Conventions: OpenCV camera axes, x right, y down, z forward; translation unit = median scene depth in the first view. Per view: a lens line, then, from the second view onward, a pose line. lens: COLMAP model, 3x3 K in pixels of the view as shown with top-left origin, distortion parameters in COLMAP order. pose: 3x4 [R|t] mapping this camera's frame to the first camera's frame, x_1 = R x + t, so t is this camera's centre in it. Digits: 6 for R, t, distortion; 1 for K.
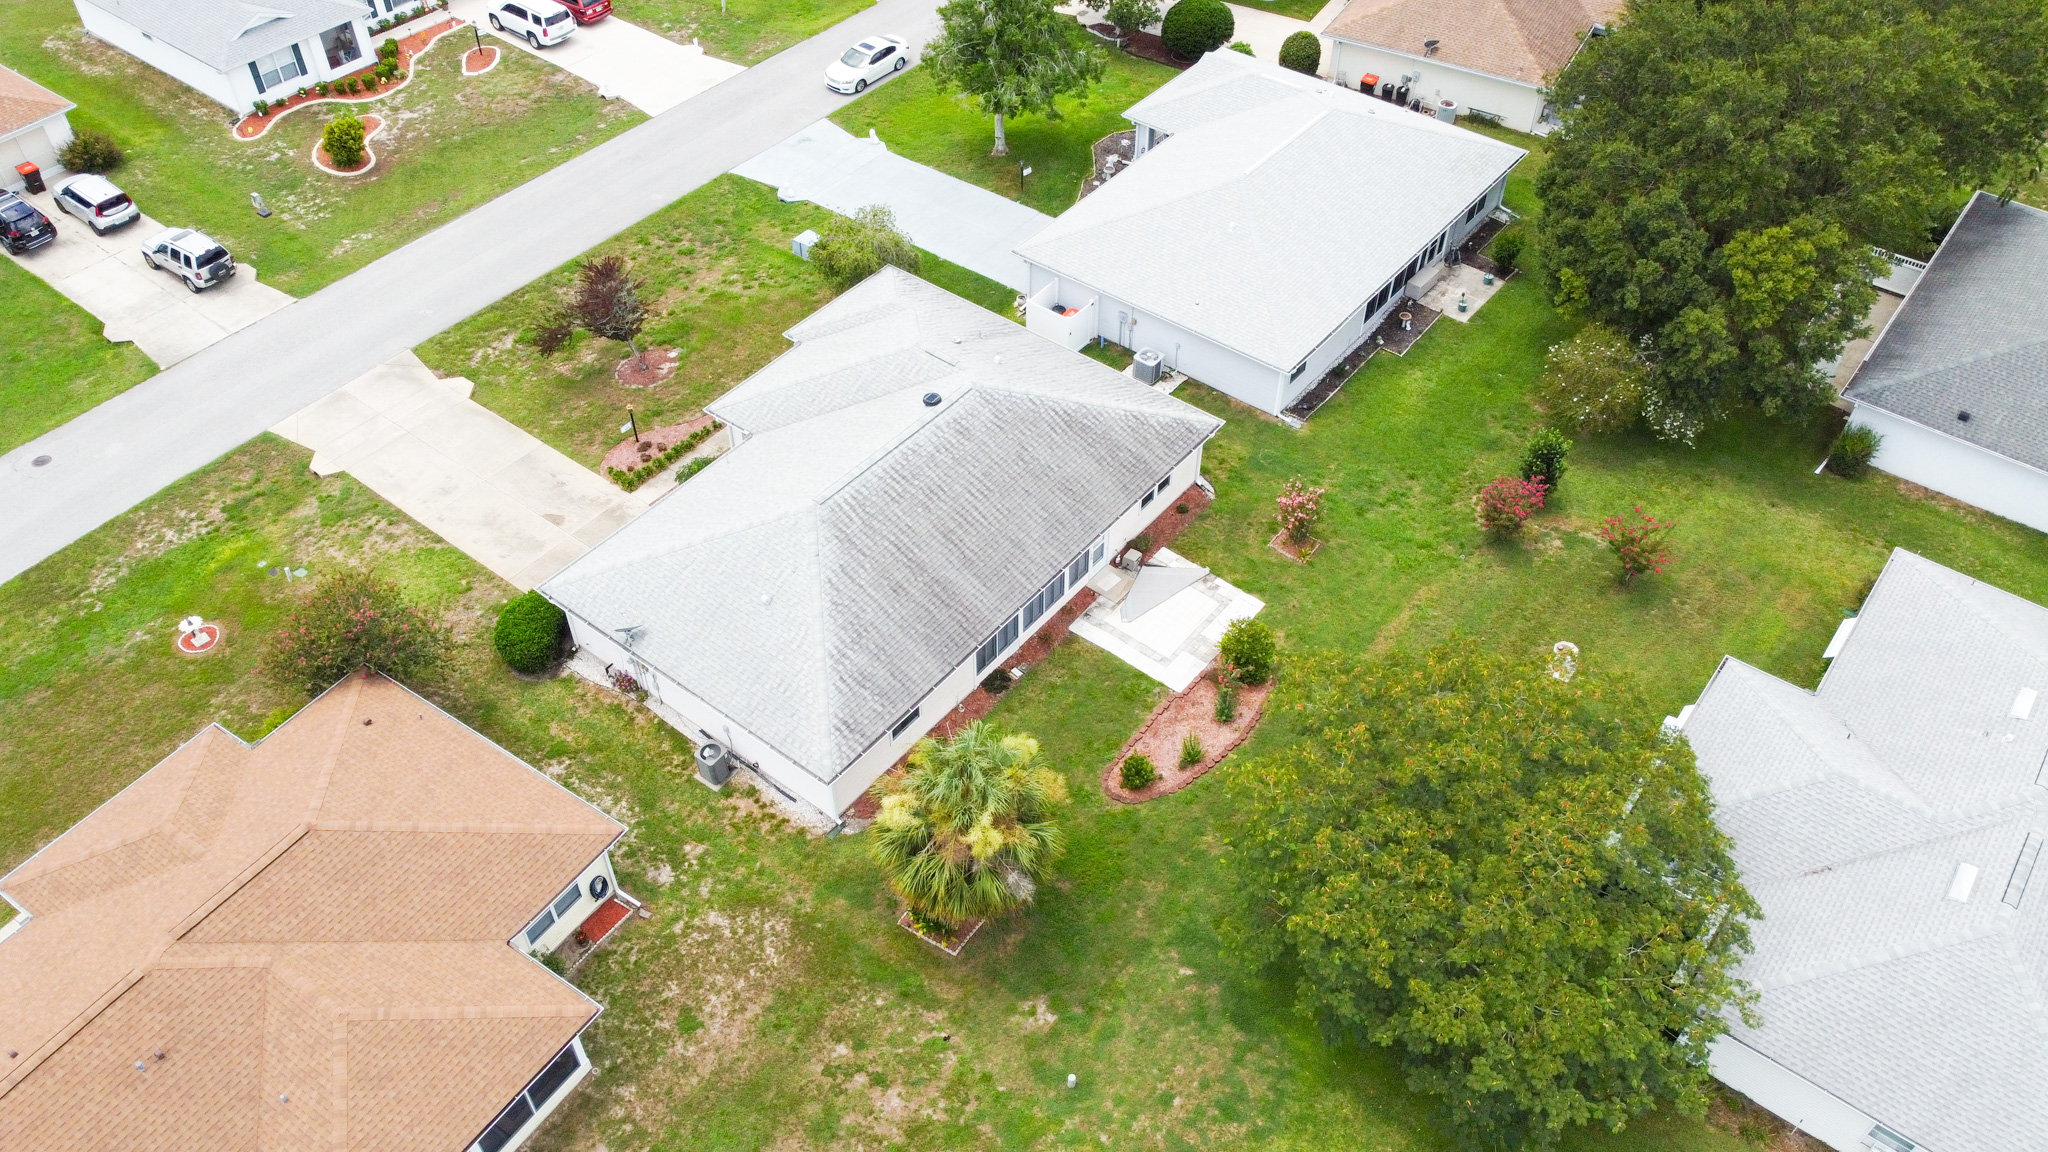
lens RADIAL K [[1553.4, 0, 1025.3], [0, 1553.4, 574.9], [0, 0, 1]] dist [0.000061, -0.003565]
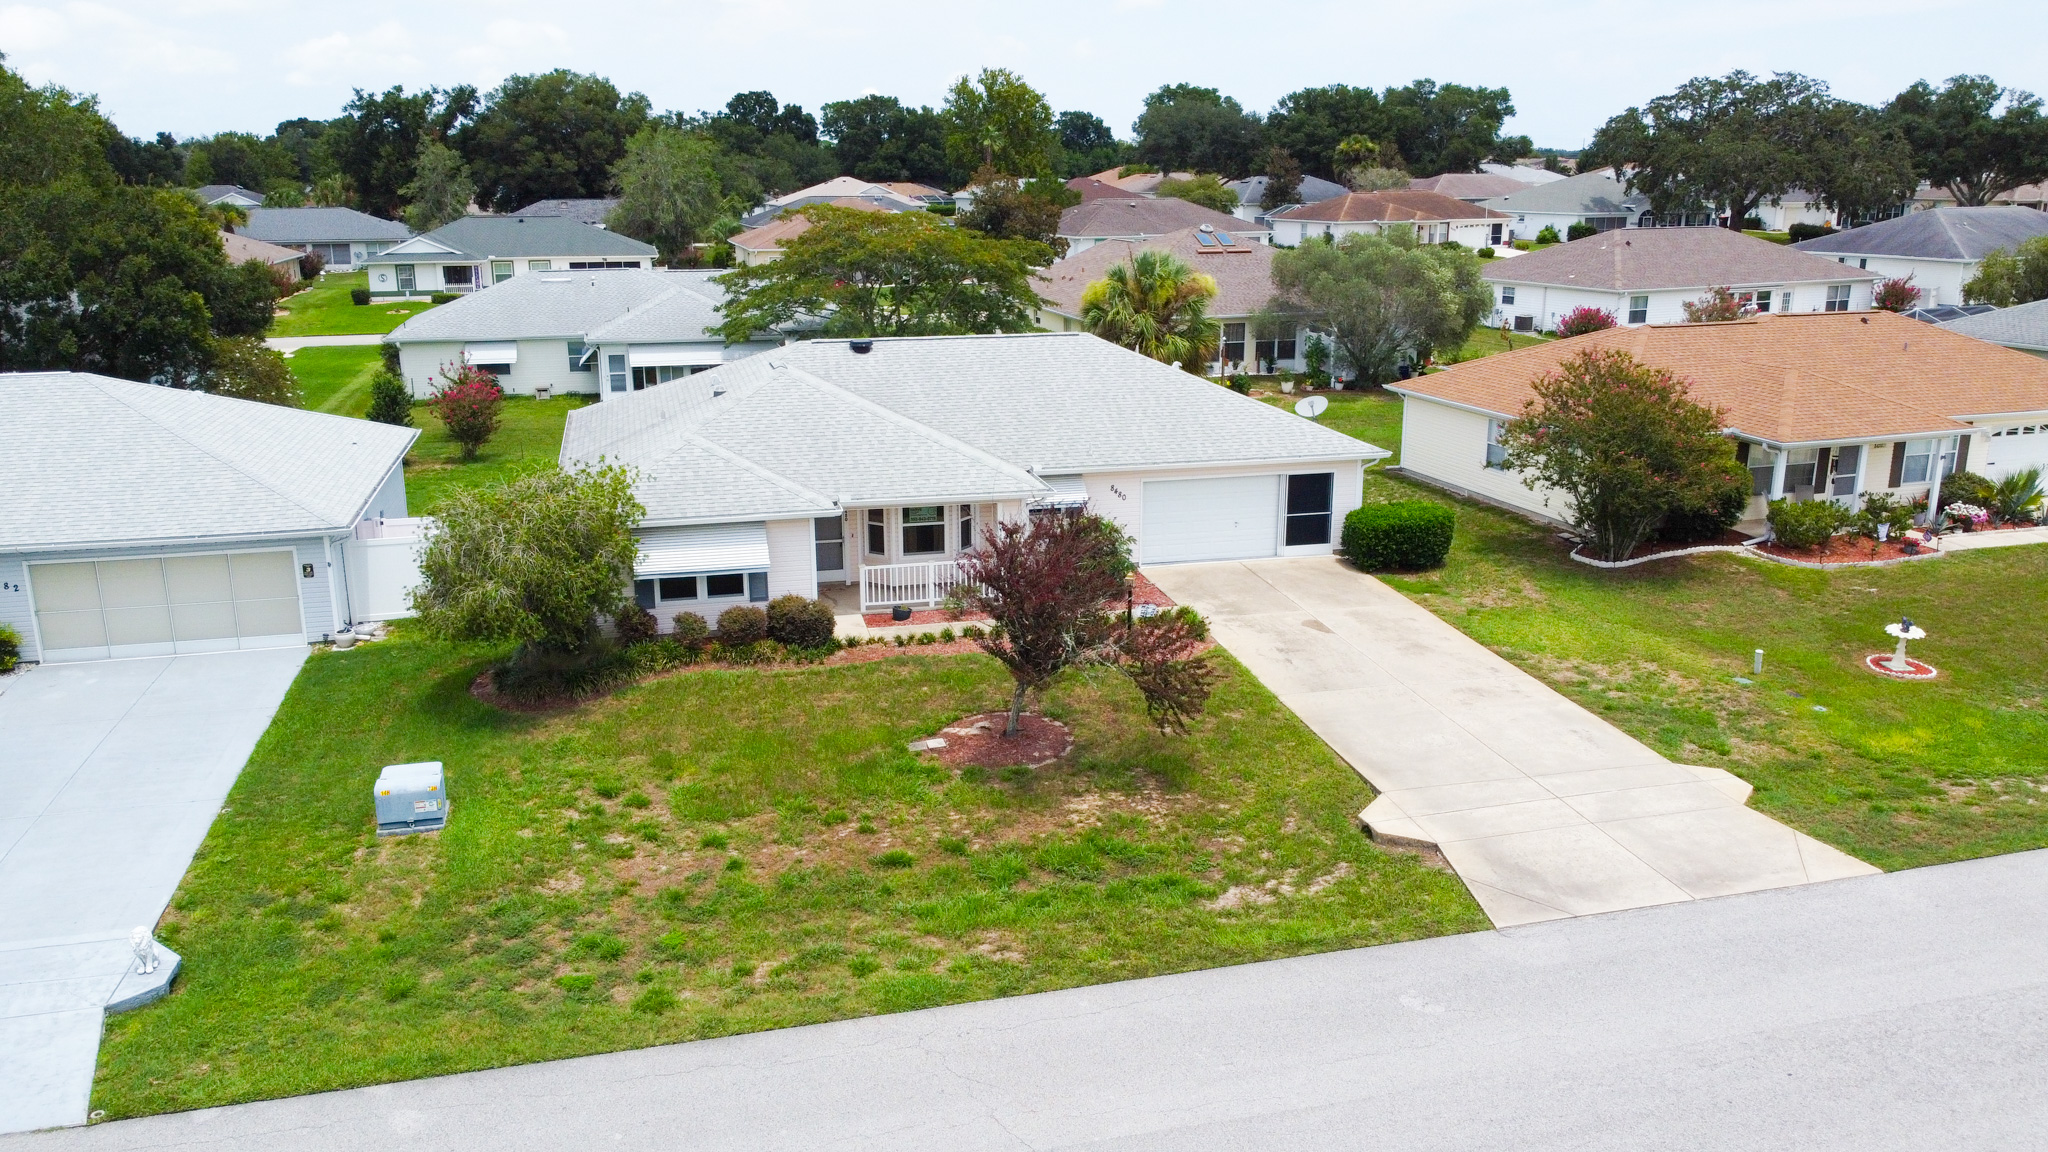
lens RADIAL K [[1553.4, 0, 1022.7], [0, 1553.4, 570.5], [0, 0, 1]] dist [0.000061, -0.003565]
pose [[-0.790285, -0.157056, 0.592269, -0.565754], [0.432638, 0.541458, 0.720866, -0.540379], [-0.433905, 0.825928, -0.359958, 1.236321]]
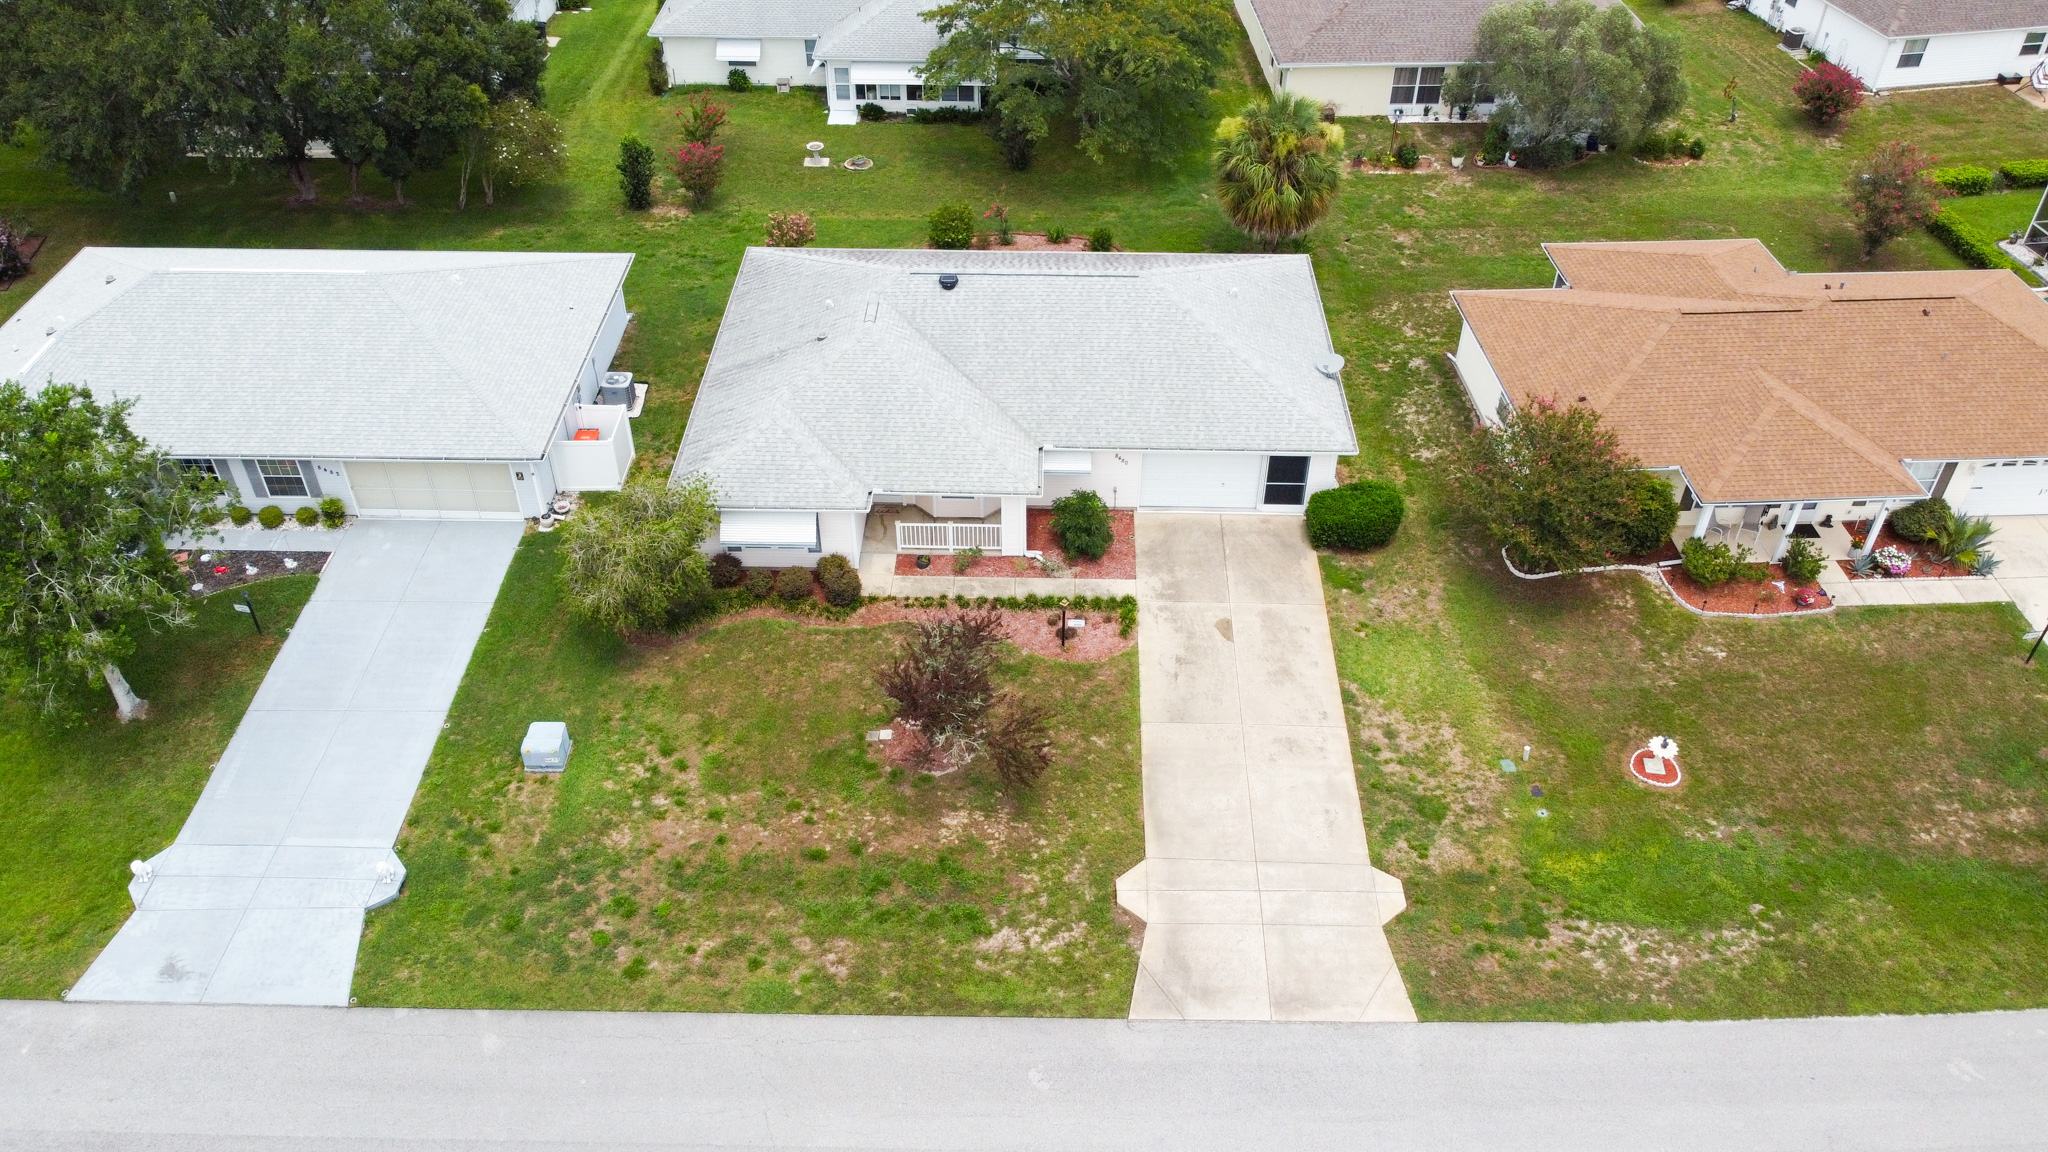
lens RADIAL K [[1553.4, 0, 1024.8], [0, 1553.4, 570.0], [0, 0, 1]] dist [0.000061, -0.003565]
pose [[-0.600075, -0.510042, 0.616252, -0.711434], [0.560929, 0.280950, 0.778733, -0.722285], [-0.570323, 0.812972, 0.117506, 0.923272]]
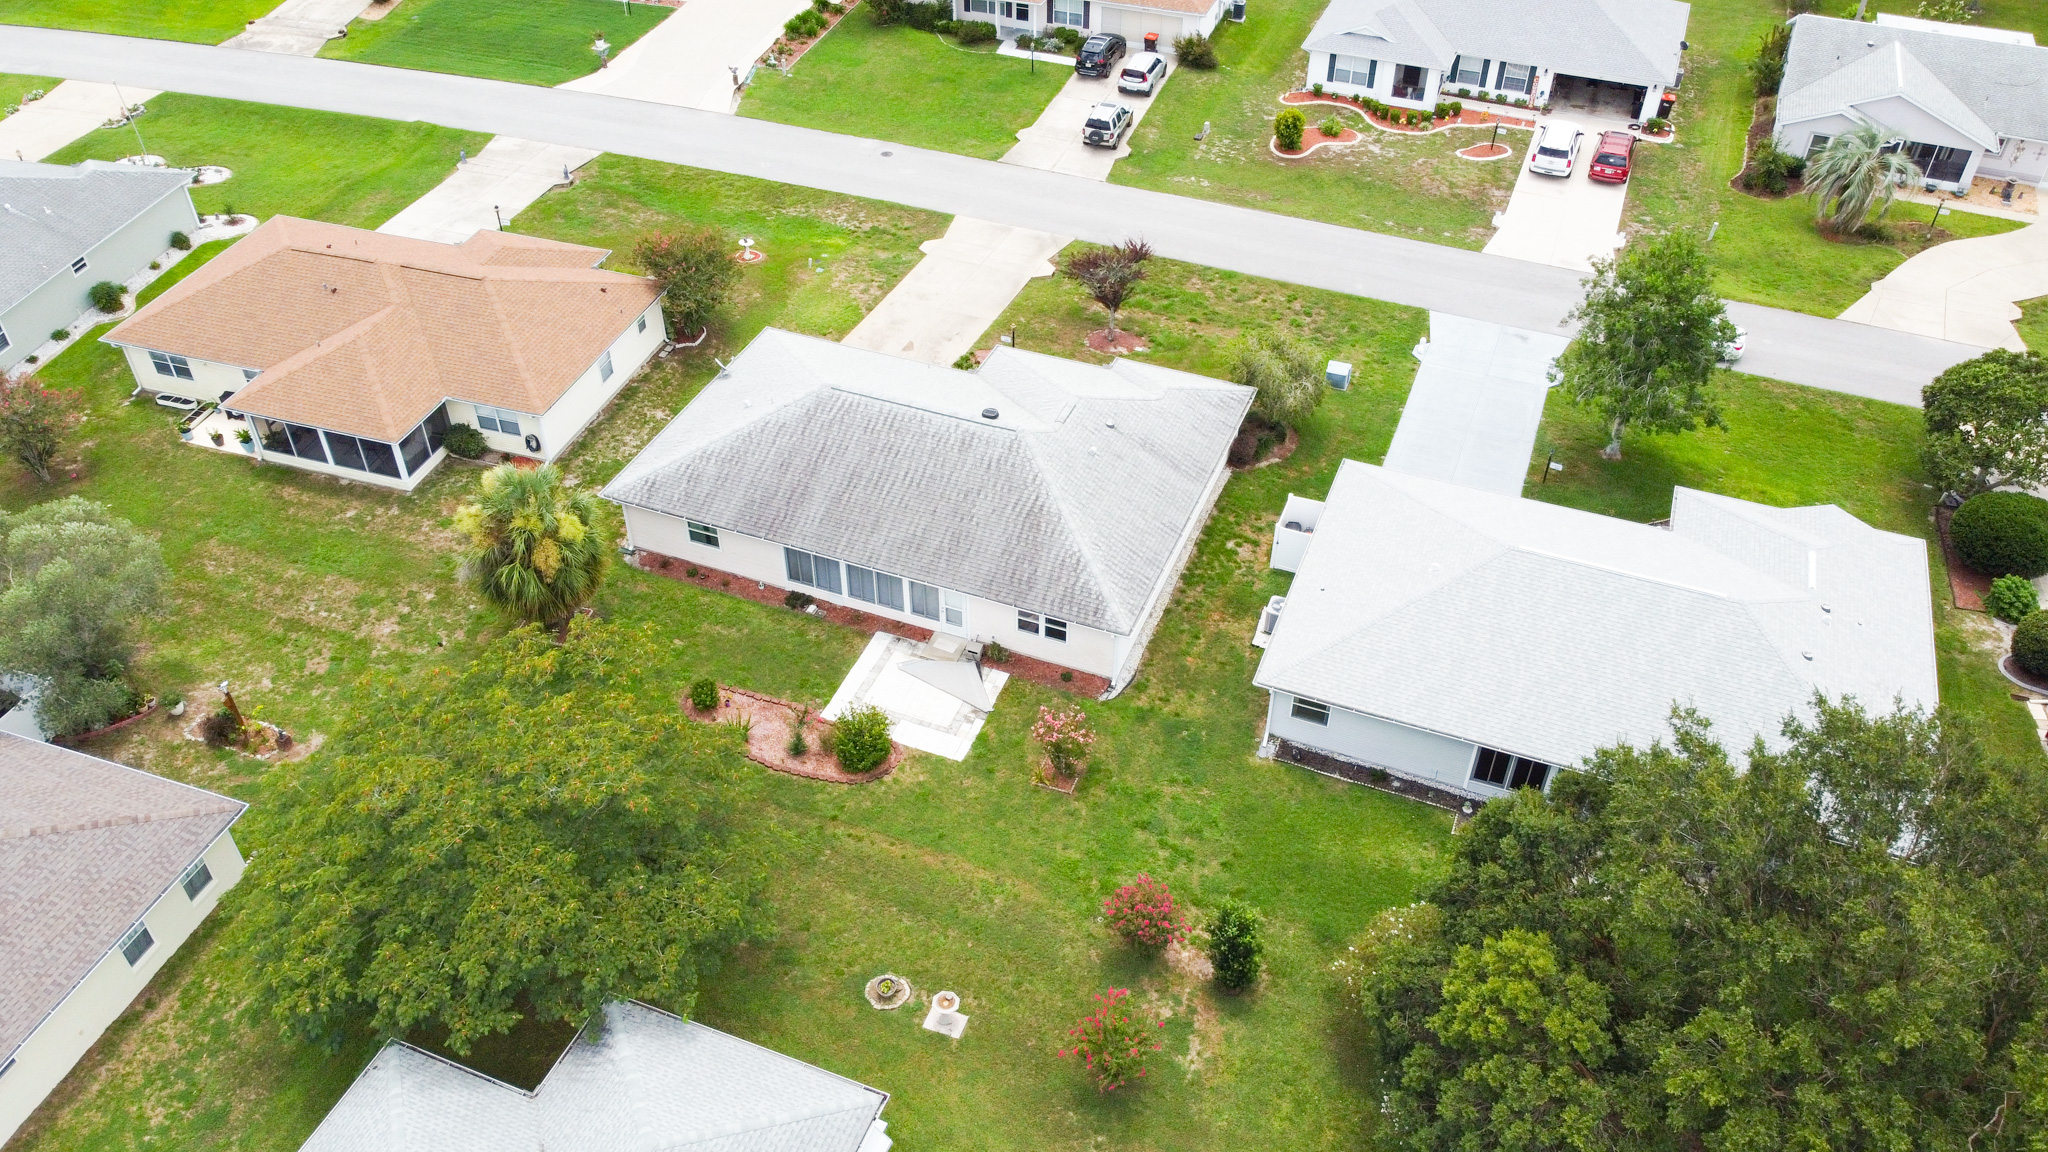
lens RADIAL K [[1553.4, 0, 1028.4], [0, 1553.4, 583.9], [0, 0, 1]] dist [0.000061, -0.003565]
pose [[0.282262, 0.624831, -0.727952, 0.747250], [-0.681861, 0.664437, 0.305924, -0.353417], [0.674829, 0.410011, 0.613593, 0.366030]]
